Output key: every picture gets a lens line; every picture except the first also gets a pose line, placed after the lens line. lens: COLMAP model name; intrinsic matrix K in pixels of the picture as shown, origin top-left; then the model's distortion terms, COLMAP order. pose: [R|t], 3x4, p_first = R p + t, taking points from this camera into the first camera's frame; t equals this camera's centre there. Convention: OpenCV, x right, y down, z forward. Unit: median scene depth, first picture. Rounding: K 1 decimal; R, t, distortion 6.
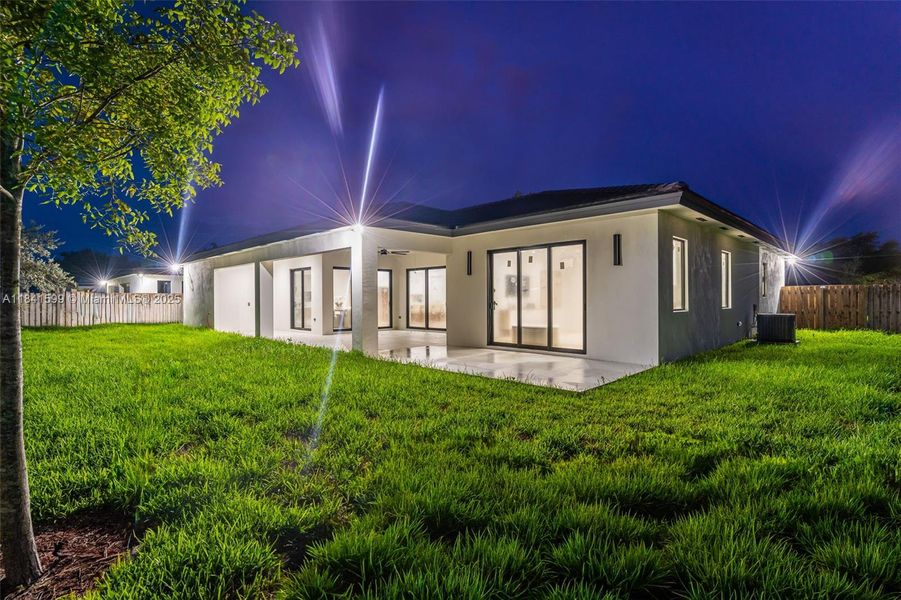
lens RADIAL K [[435.6, 0, 452.2], [0, 435.6, 300.2], [0, 0, 1]] dist [-0.003954, -0.000106]
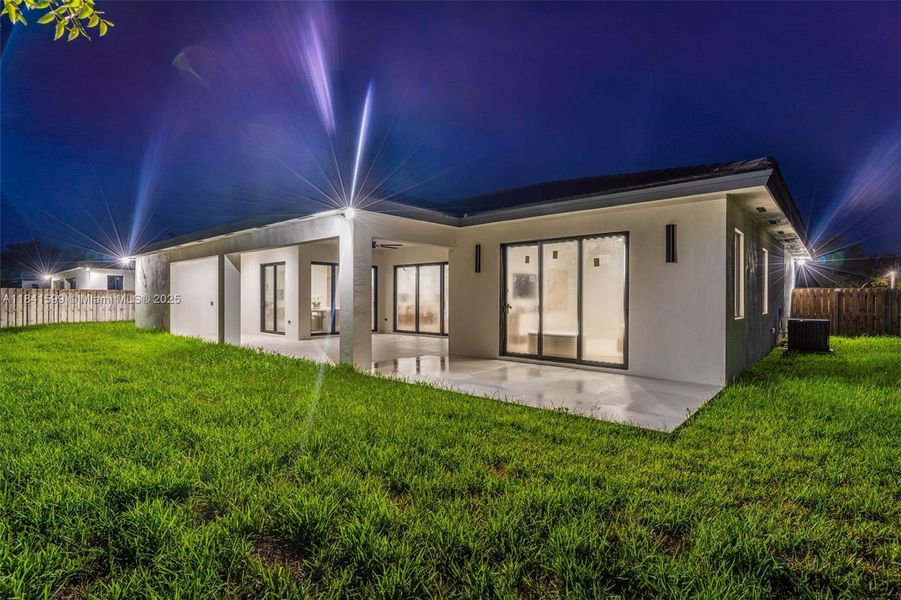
lens RADIAL K [[435.6, 0, 450.8], [0, 435.6, 300.7], [0, 0, 1]] dist [-0.003954, -0.000106]
pose [[0.998210, 0.007443, 0.059344, -0.054332], [-0.007700, 0.999962, 0.004110, -0.005404], [-0.059311, -0.004560, 0.998229, 0.133552]]
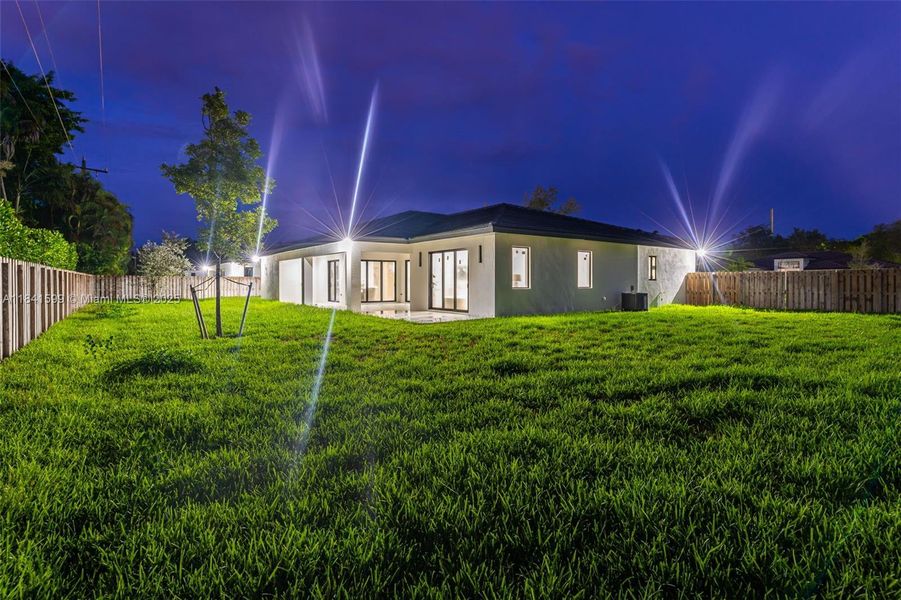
lens RADIAL K [[435.6, 0, 446.7], [0, 435.6, 294.0], [0, 0, 1]] dist [-0.003954, -0.000106]
pose [[0.987717, 0.007391, -0.156077, 0.339782], [-0.003366, 0.999655, 0.026040, 0.001241], [0.156216, -0.025195, 0.987402, -0.520516]]
